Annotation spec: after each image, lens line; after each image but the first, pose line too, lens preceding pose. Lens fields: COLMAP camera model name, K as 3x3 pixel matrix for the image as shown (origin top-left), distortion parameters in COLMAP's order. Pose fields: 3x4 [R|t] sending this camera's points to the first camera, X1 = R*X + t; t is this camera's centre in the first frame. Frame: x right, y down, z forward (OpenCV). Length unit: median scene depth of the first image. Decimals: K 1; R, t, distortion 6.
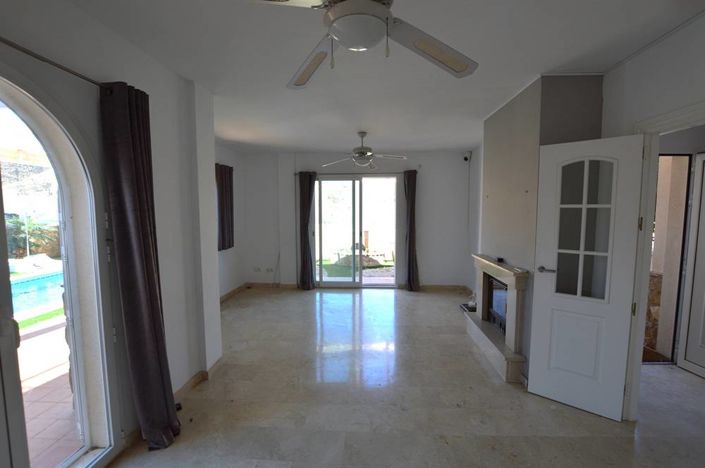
lens RADIAL K [[323.2, 0, 352.5], [0, 323.2, 234.0], [0, 0, 1]] dist [-0.028646, 0.000247]
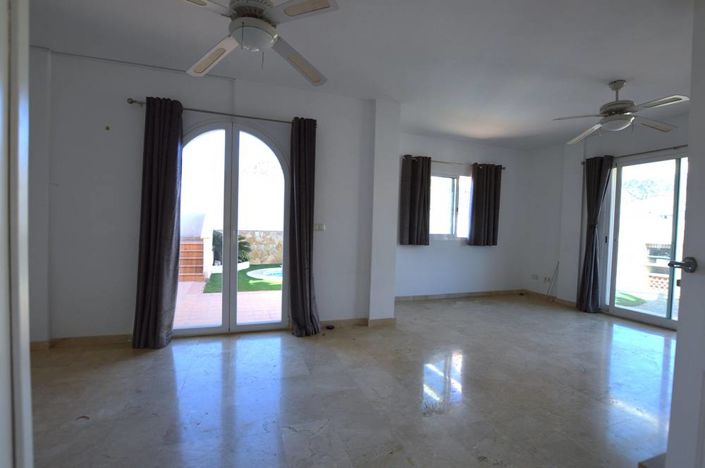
lens RADIAL K [[323.2, 0, 352.5], [0, 323.2, 234.0], [0, 0, 1]] dist [-0.028646, 0.000247]
pose [[0.392147, 0.035179, -0.919230, 0.332004], [-0.096756, 0.995303, -0.003187, 0.046445], [0.914800, 0.090191, 0.393709, 0.191182]]
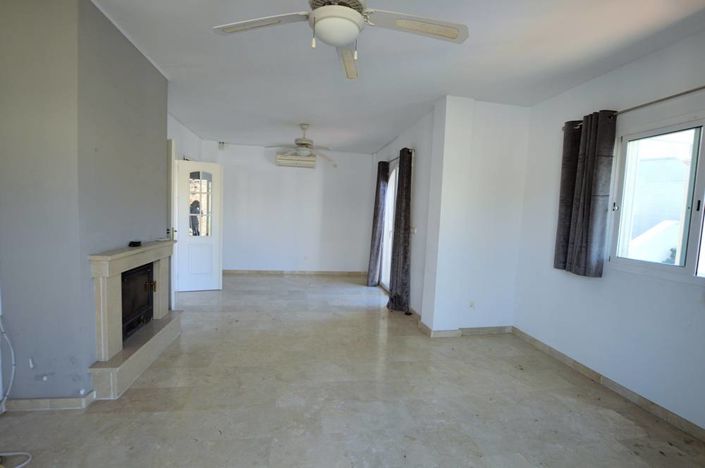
lens RADIAL K [[323.2, 0, 352.5], [0, 323.2, 234.0], [0, 0, 1]] dist [-0.028646, 0.000247]
pose [[-0.973860, -0.034751, -0.224474, 0.064998], [-0.064651, 0.989760, 0.127257, -0.038882], [0.217753, 0.138443, -0.966135, 1.040553]]
